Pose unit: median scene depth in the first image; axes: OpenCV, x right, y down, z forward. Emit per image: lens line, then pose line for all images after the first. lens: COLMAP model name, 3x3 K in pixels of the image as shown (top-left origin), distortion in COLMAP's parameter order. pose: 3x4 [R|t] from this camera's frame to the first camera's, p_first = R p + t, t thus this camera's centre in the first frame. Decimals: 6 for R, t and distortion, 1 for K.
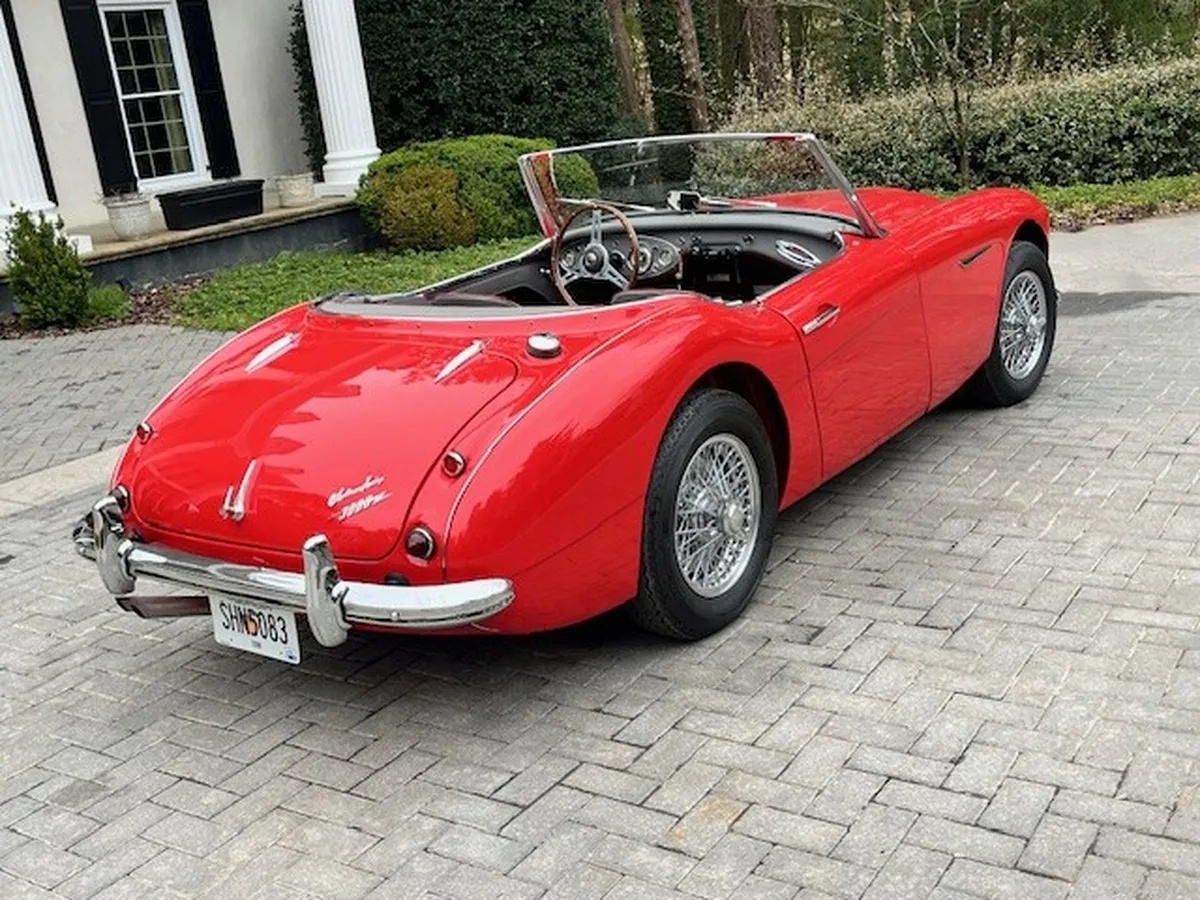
lens RADIAL K [[1305.1, 0, 587.1], [0, 1305.1, 451.2], [0, 0, 1]] dist [0.023184, 0.010922]
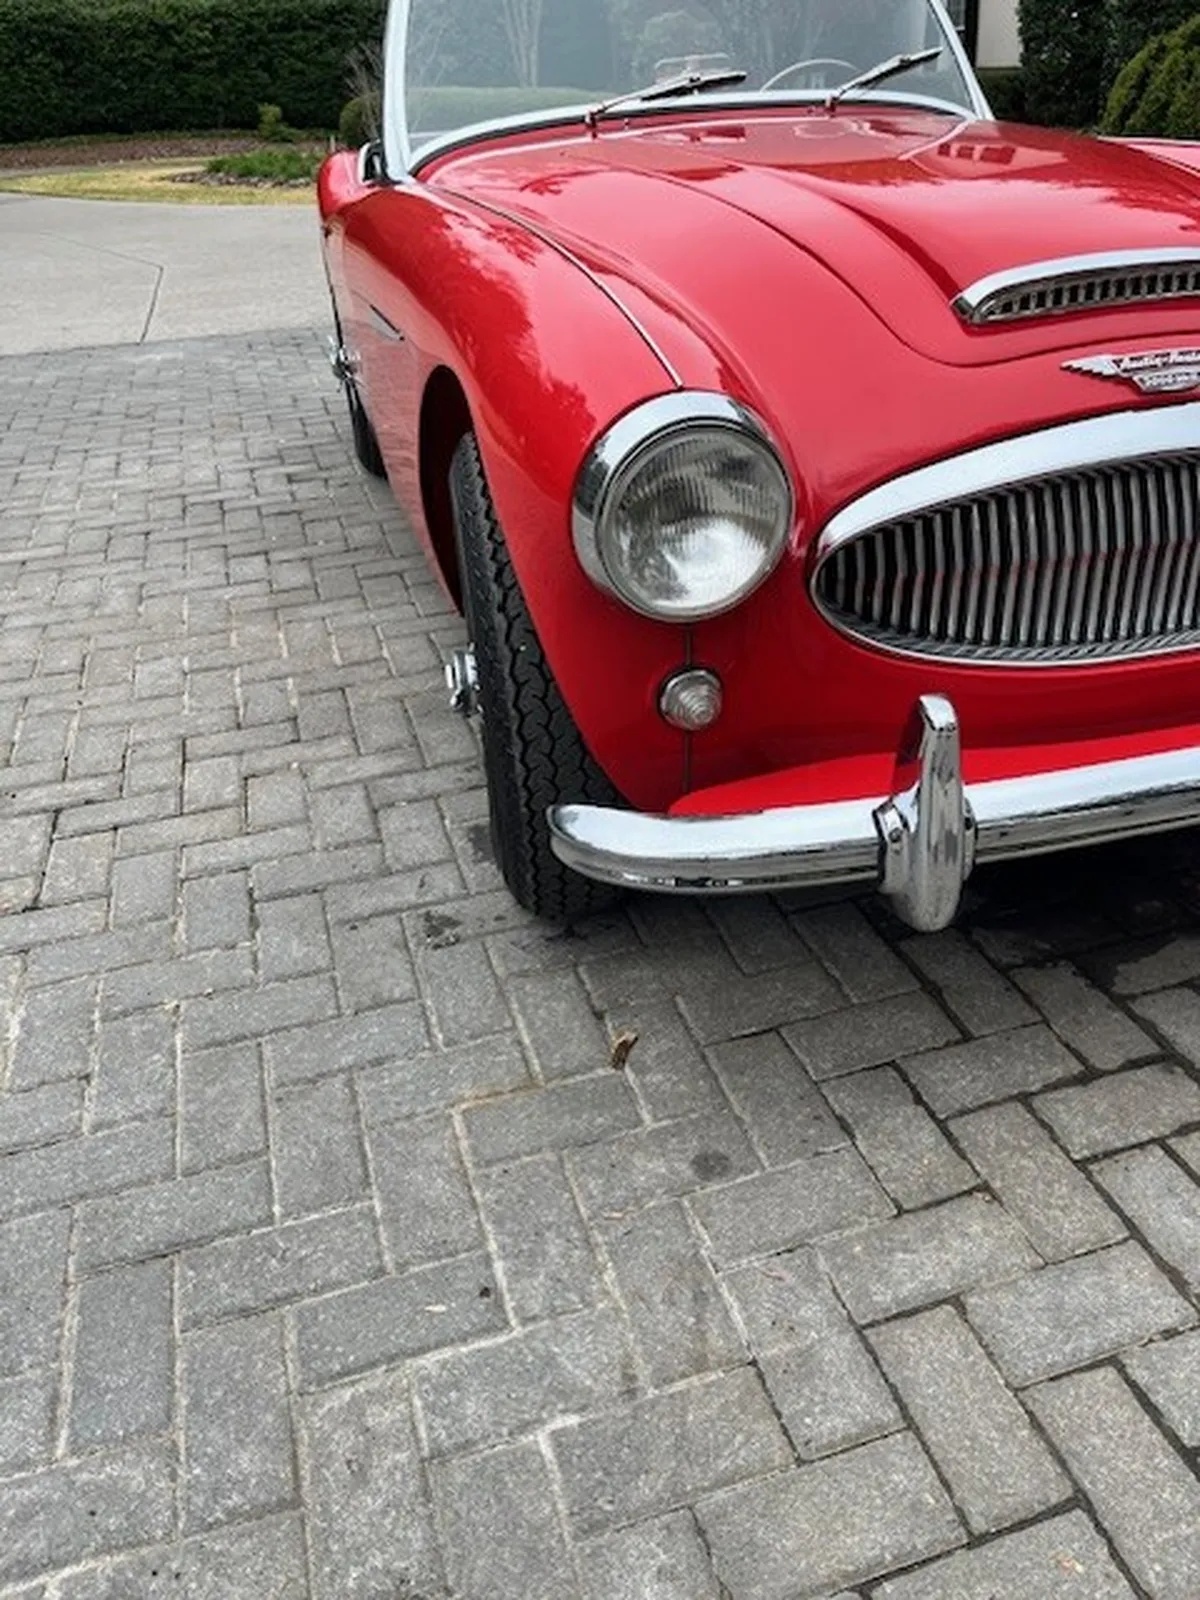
lens RADIAL K [[1210.0, 0, 623.4], [0, 1210.0, 802.6], [0, 0, 1]] dist [0.008856, 0.002058]
pose [[-0.616611, 0.512727, -0.597413, 0.516601], [-0.102974, 0.699797, 0.706881, -0.301311], [0.780505, 0.497389, -0.378704, 1.161753]]
